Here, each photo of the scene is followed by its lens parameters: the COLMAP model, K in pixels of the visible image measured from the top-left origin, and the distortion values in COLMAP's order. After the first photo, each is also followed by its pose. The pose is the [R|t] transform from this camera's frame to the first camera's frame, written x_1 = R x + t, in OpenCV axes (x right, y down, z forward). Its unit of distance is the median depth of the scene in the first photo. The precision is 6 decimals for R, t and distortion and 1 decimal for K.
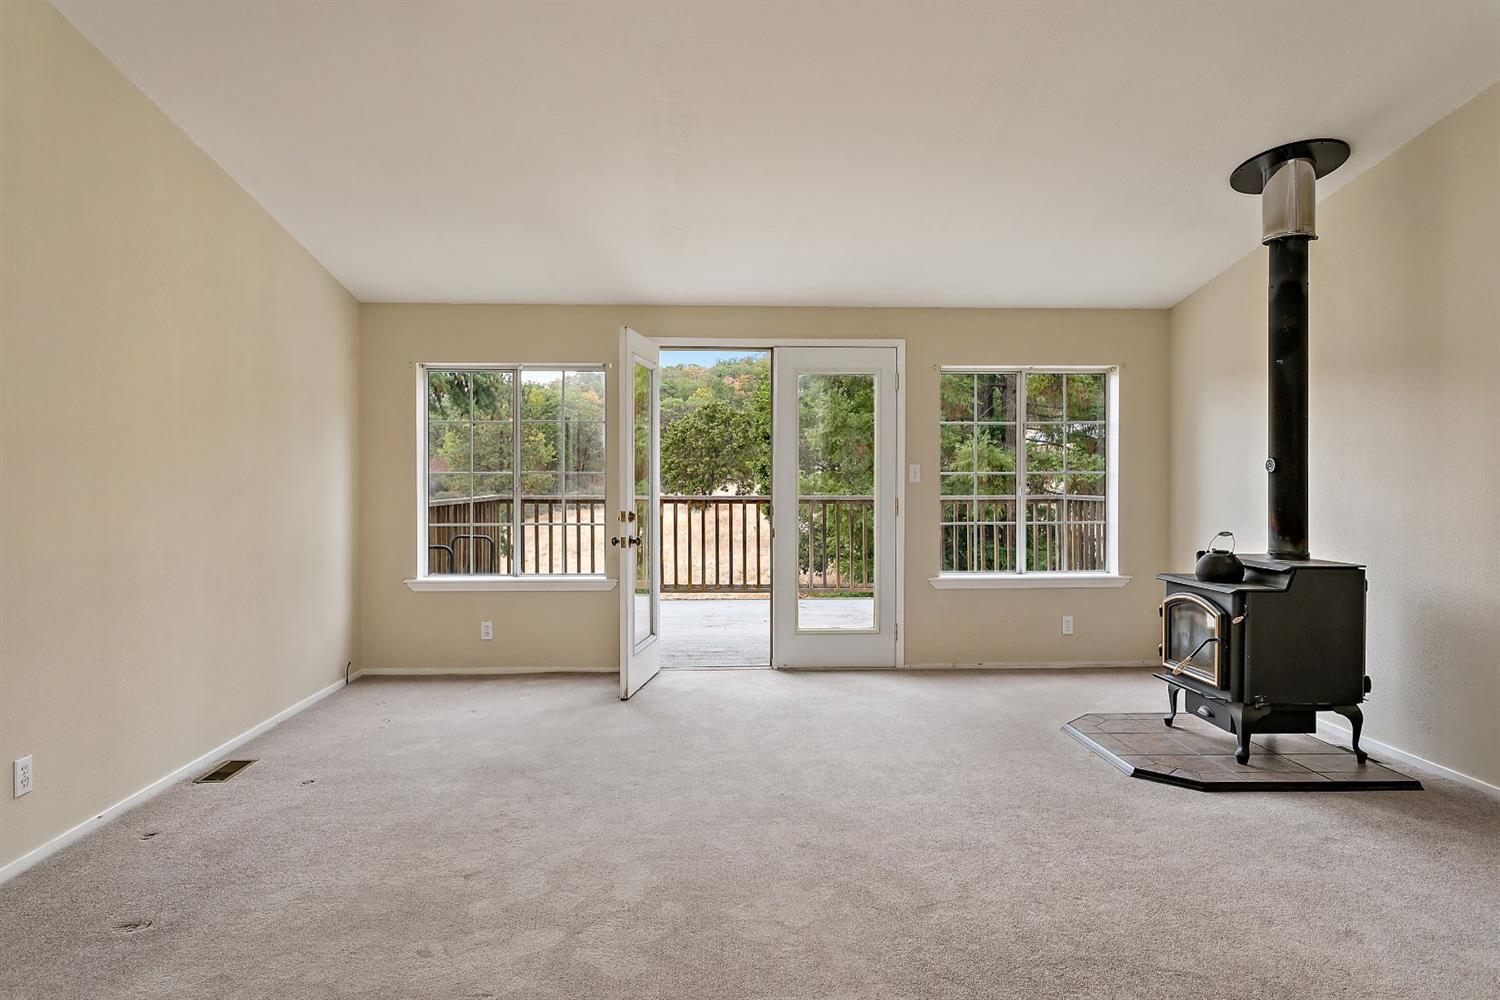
lens RADIAL K [[1099.4, 0, 750.0], [0, 1099.4, 500.0], [0, 0, 1]] dist [0.007222, -0.000032]
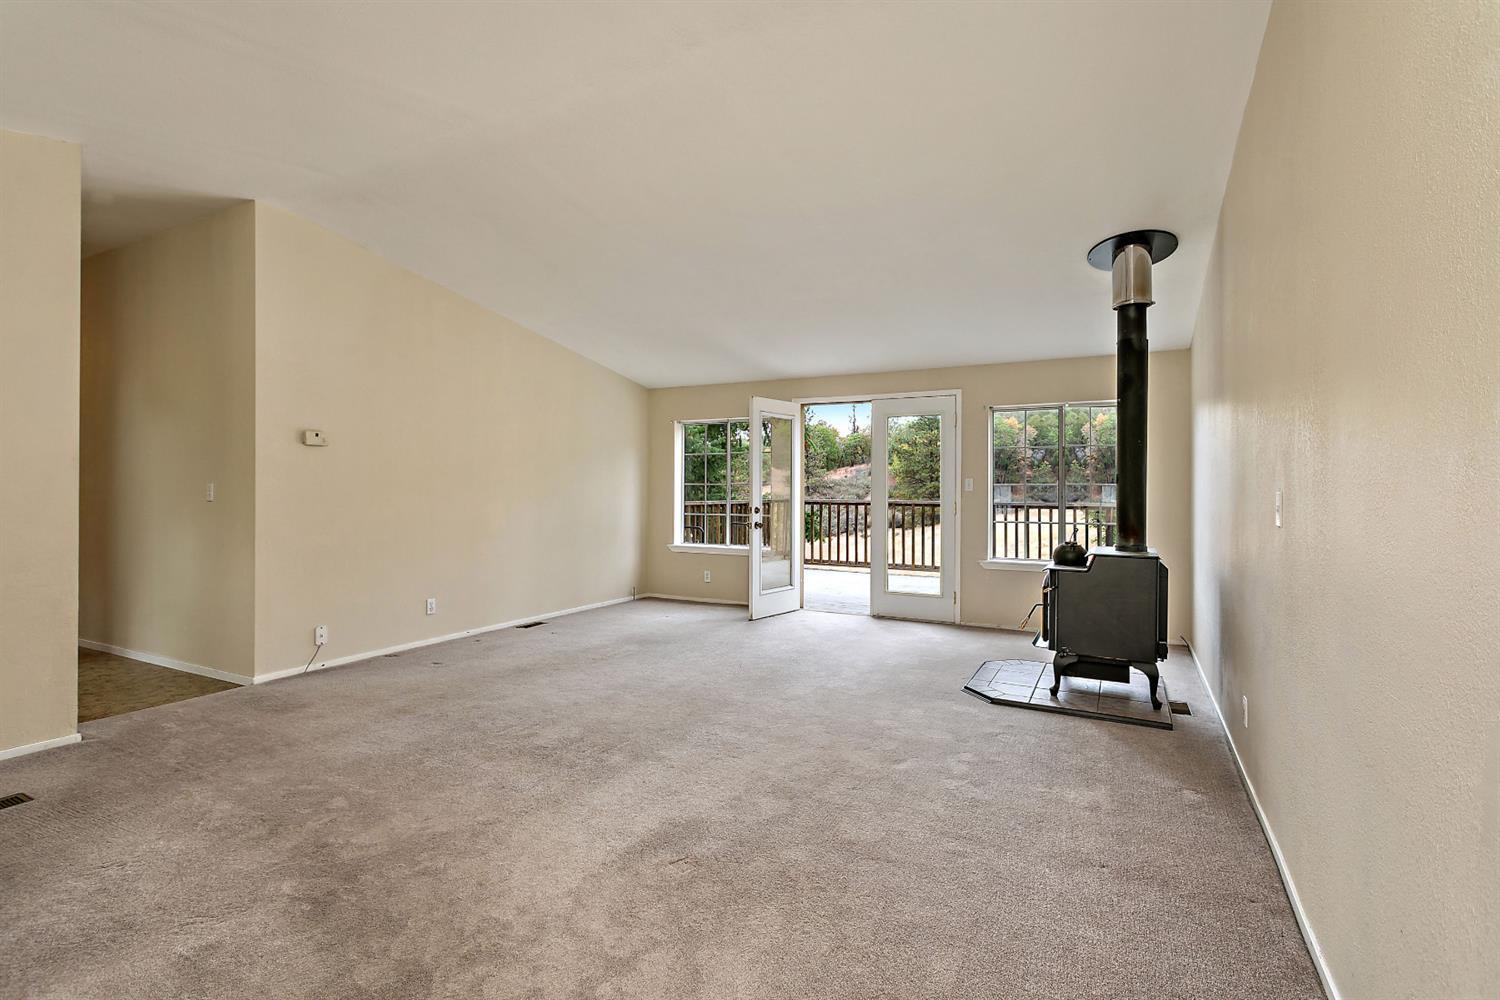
lens RADIAL K [[1099.4, 0, 750.0], [0, 1099.4, 500.0], [0, 0, 1]] dist [0.007222, -0.000032]
pose [[0.771224, 0.012036, -0.636450, 0.936973], [-0.019072, 0.999809, -0.004203, 0.006648], [0.636278, 0.015379, 0.771307, -0.284172]]
